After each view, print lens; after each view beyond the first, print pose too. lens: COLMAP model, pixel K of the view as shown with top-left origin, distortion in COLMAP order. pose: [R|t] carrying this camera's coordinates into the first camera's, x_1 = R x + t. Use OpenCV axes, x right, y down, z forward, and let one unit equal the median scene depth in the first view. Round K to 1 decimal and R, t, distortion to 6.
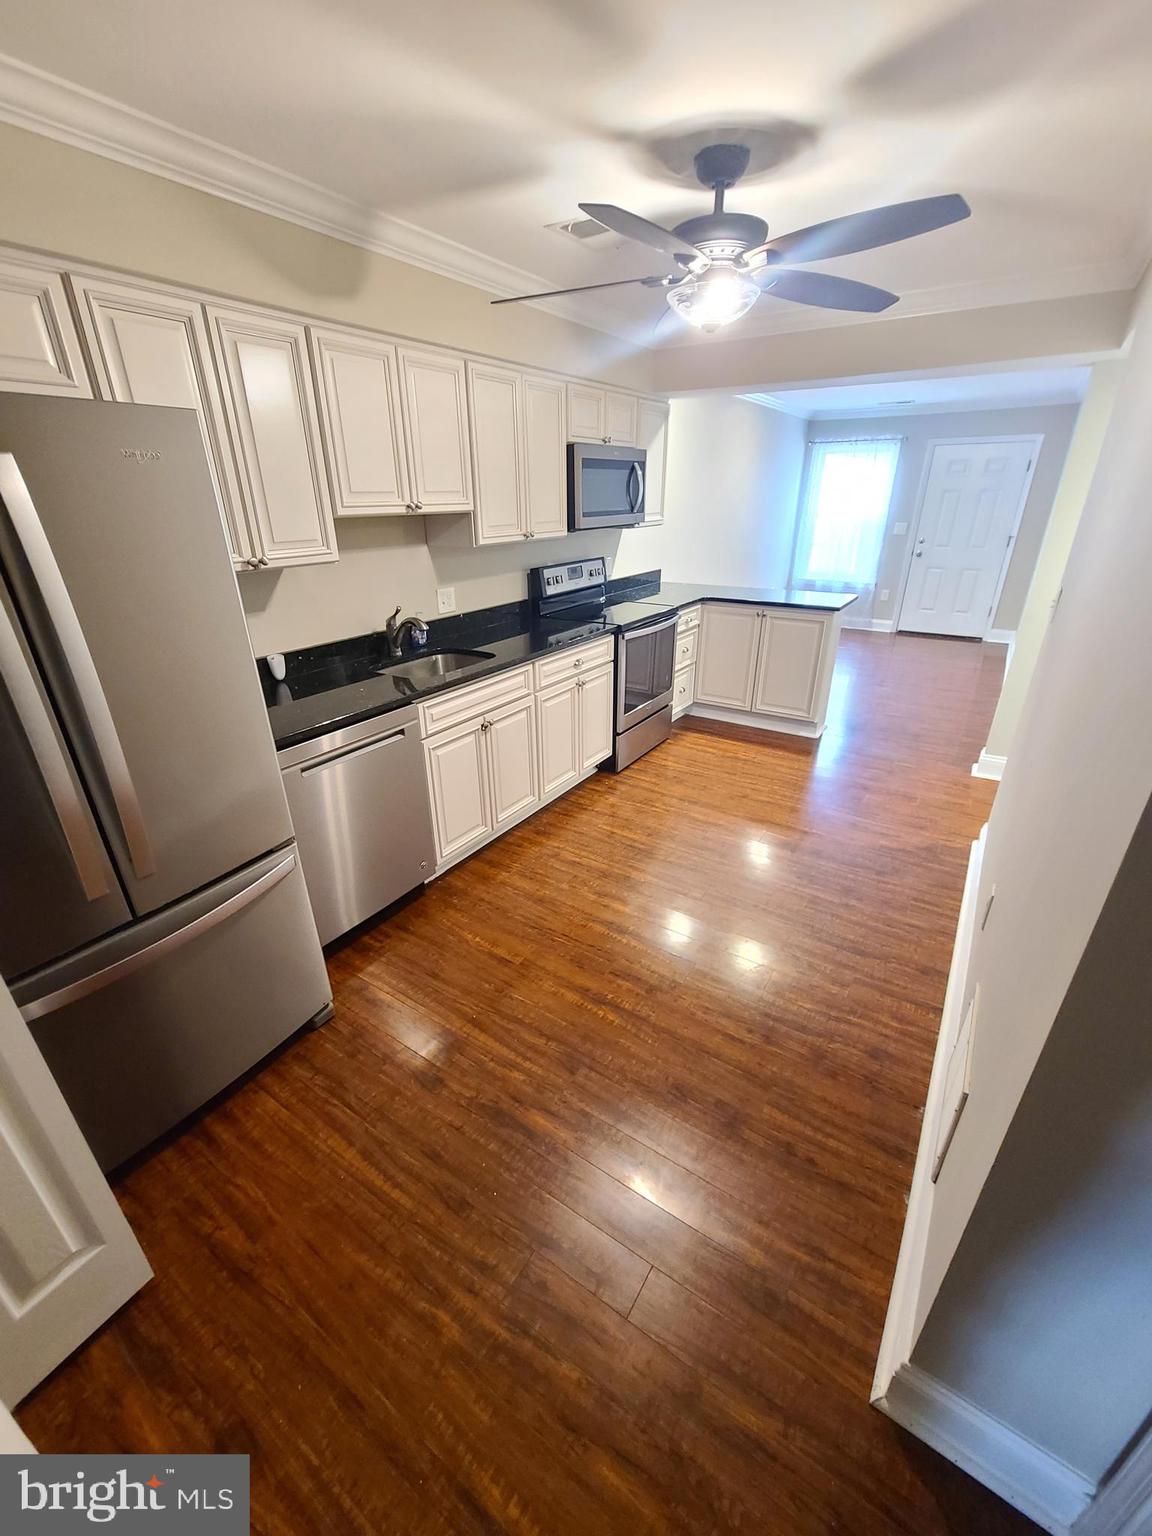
lens RADIAL K [[620.7, 0, 568.6], [0, 620.7, 773.4], [0, 0, 1]] dist [-0.004602, 0.002138]
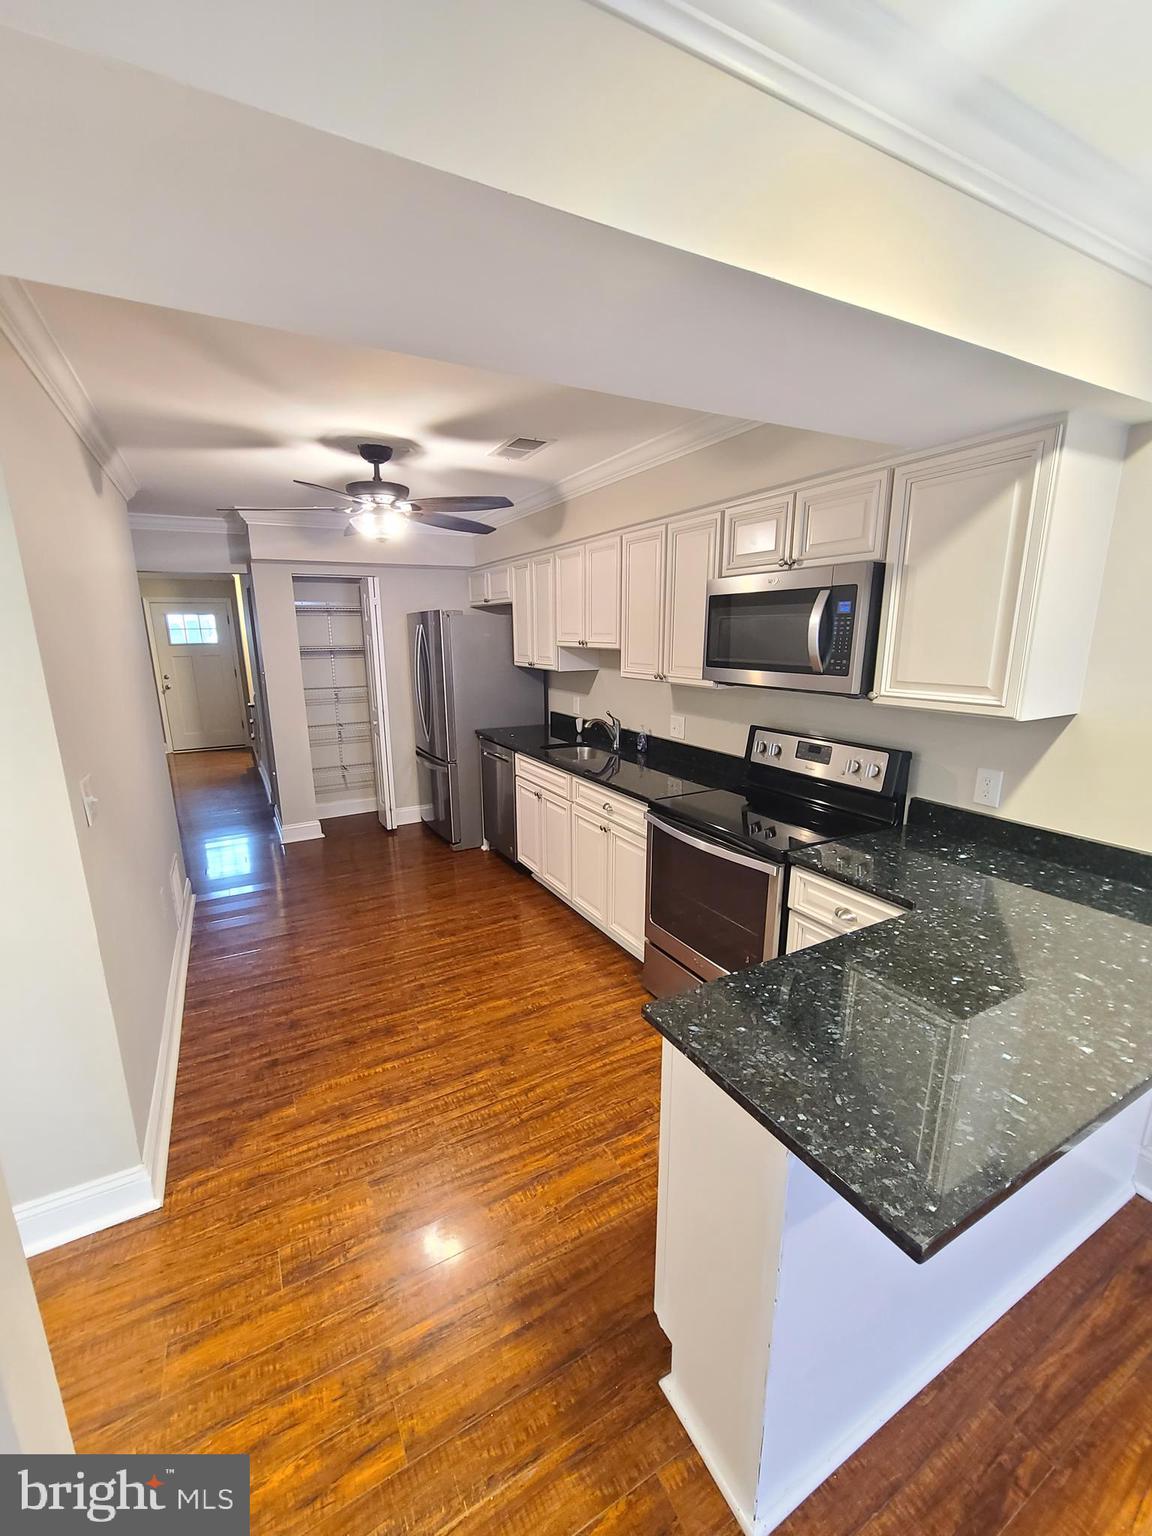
lens RADIAL K [[620.7, 0, 566.2], [0, 620.7, 767.0], [0, 0, 1]] dist [-0.004602, 0.002138]
pose [[-0.456107, 0.216892, -0.863090, 0.938528], [-0.351356, 0.847168, 0.398568, -0.649690], [0.817628, 0.485041, -0.310193, 1.354783]]
